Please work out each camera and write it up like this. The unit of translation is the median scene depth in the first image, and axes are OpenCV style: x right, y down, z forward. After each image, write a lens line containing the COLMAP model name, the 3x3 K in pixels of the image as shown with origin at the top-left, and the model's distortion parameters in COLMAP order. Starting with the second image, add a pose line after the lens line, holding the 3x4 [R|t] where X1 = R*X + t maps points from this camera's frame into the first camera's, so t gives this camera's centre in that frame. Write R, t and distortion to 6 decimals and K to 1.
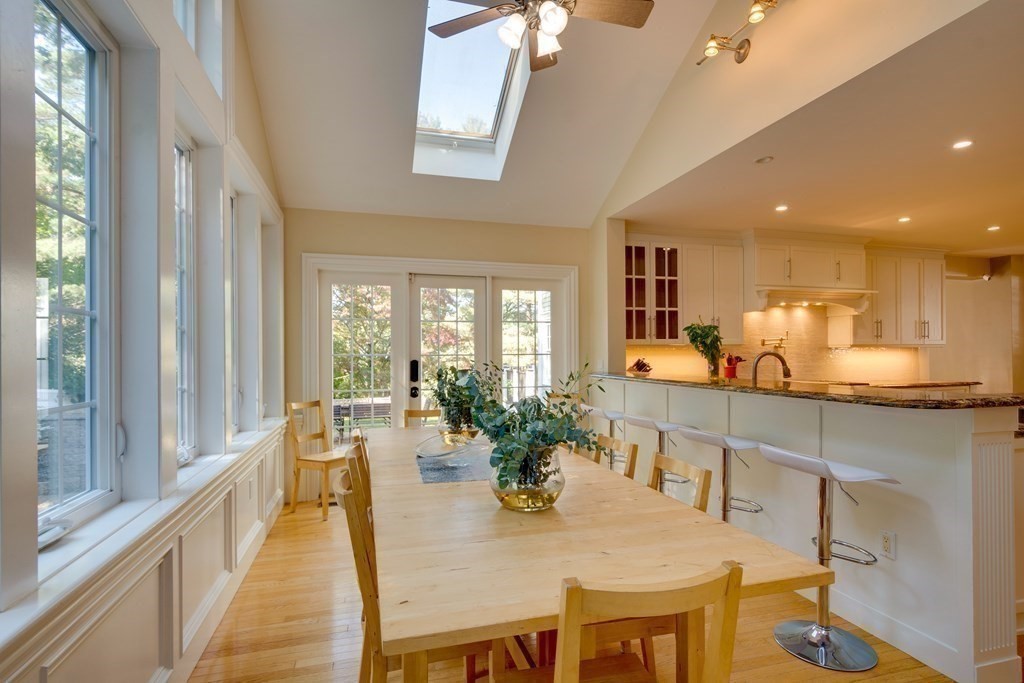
lens RADIAL K [[510.9, 0, 509.9], [0, 510.9, 354.0], [0, 0, 1]] dist [-0.001063, -0.001105]
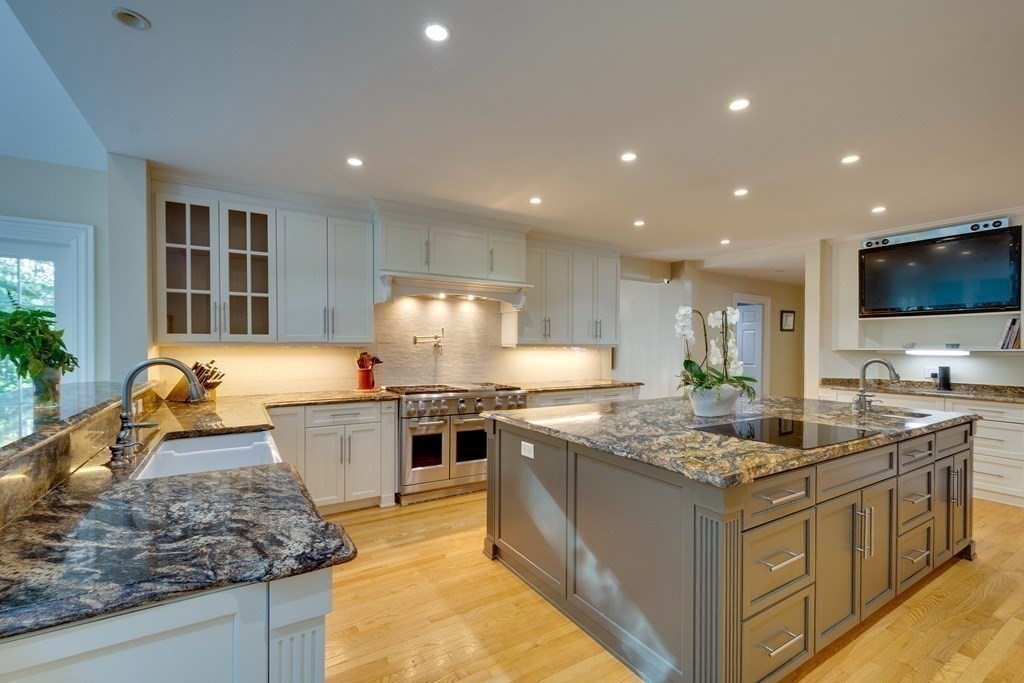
lens RADIAL K [[449.3, 0, 512.7], [0, 449.3, 353.0], [0, 0, 1]] dist [0.000658, 0.000191]
pose [[0.961071, 0.005486, 0.276248, 0.460778], [-0.009500, 0.999868, 0.013194, -0.013177], [-0.276139, -0.015304, 0.960996, 0.240637]]
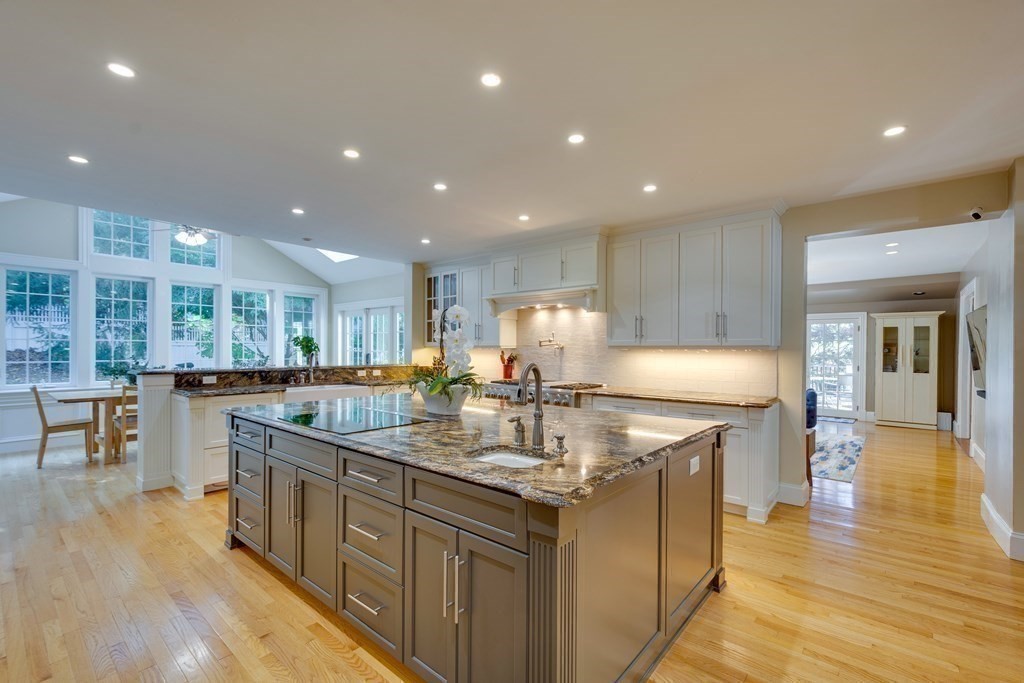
lens RADIAL K [[449.3, 0, 512.7], [0, 449.3, 353.0], [0, 0, 1]] dist [0.000658, 0.000191]
pose [[0.557376, 0.015360, -0.830118, 1.288953], [-0.007819, 0.999882, 0.013251, -0.015523], [0.830223, -0.000895, 0.557431, 0.441525]]
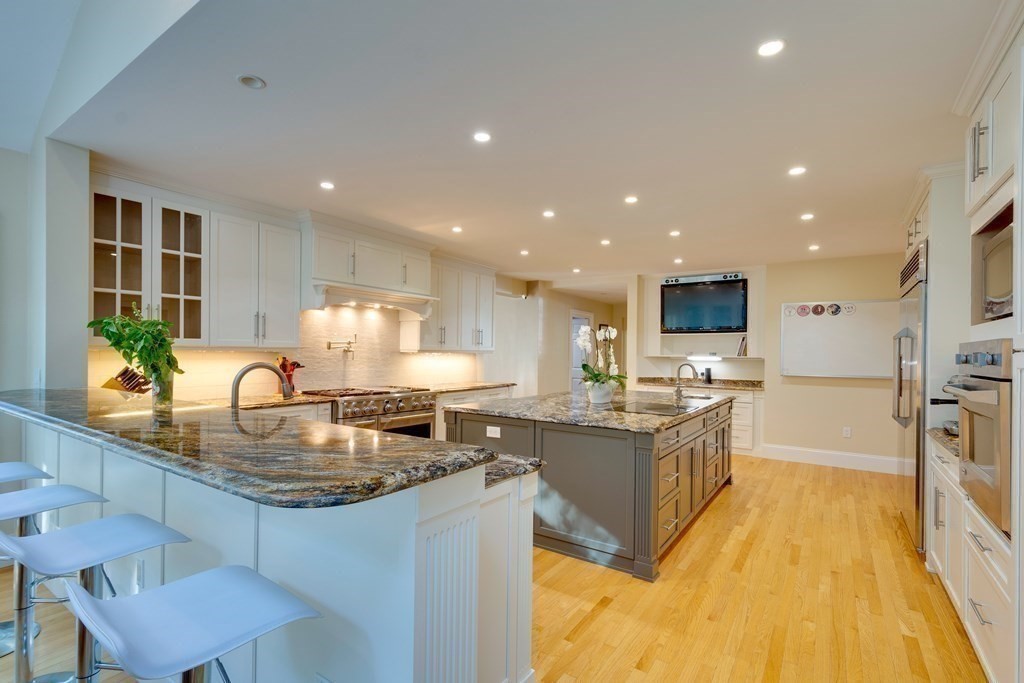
lens RADIAL K [[476.0, 0, 512.4], [0, 476.0, 355.3], [0, 0, 1]] dist [-0.000308, -0.000007]
pose [[0.763600, 0.010911, 0.645597, 0.213994], [-0.017208, 0.999846, 0.003455, -0.014454], [-0.645460, -0.013747, 0.763670, 0.171702]]
